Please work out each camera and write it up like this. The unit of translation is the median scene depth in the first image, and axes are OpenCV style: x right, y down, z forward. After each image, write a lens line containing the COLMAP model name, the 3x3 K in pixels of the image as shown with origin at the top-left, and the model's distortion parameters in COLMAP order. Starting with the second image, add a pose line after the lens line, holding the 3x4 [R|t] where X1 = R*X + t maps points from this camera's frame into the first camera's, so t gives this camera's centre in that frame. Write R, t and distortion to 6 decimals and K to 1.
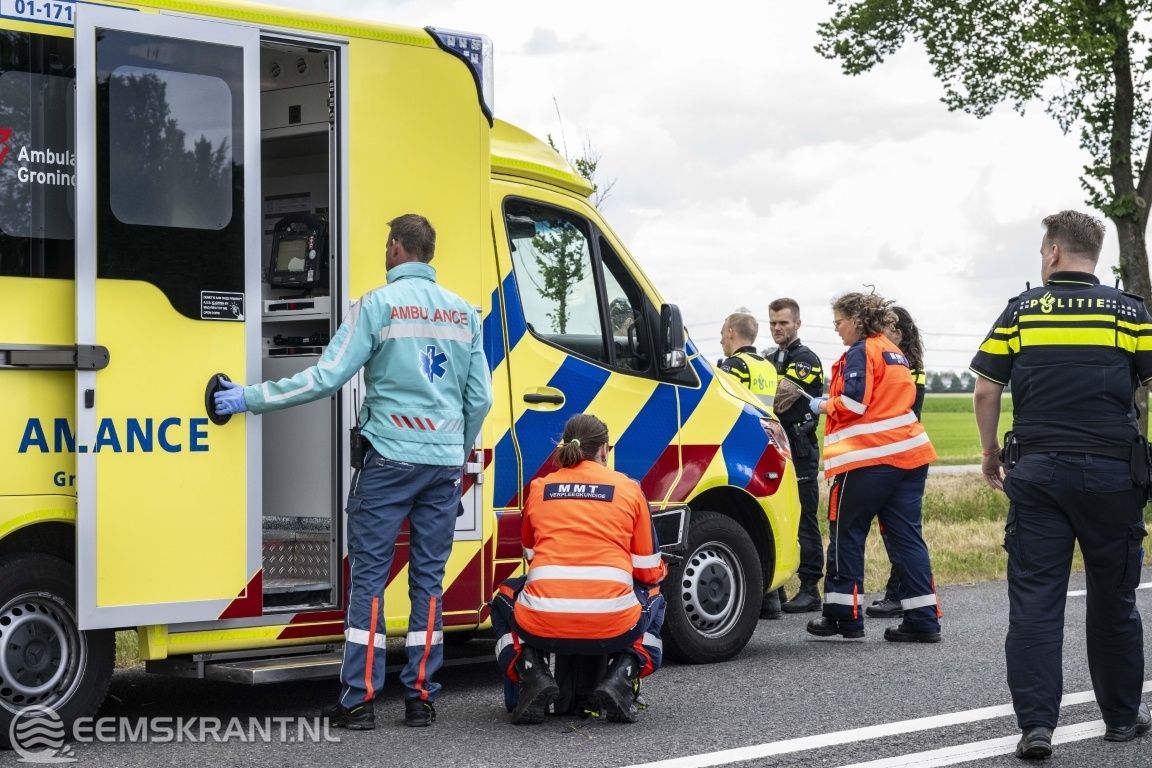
lens RADIAL K [[2609.5, 0, 576.0], [0, 2609.5, 384.0], [0, 0, 1]] dist [0.018834, 0.195503]
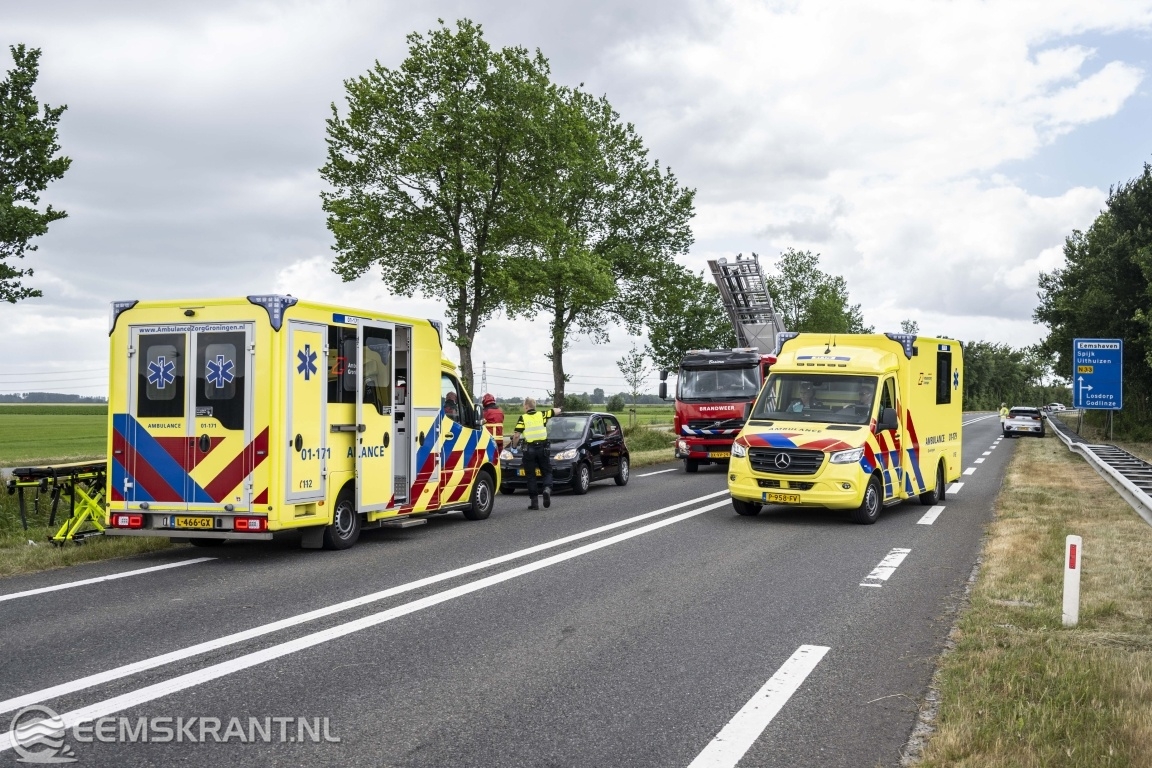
lens RADIAL K [[1217.2, 0, 576.0], [0, 1217.2, 384.0], [0, 0, 1]] dist [-0.009297, -0.003668]
pose [[0.923502, 0.010095, 0.383461, -0.490348], [-0.006289, 0.999918, -0.011178, -0.046819], [-0.383542, 0.007912, 0.923489, -0.460453]]
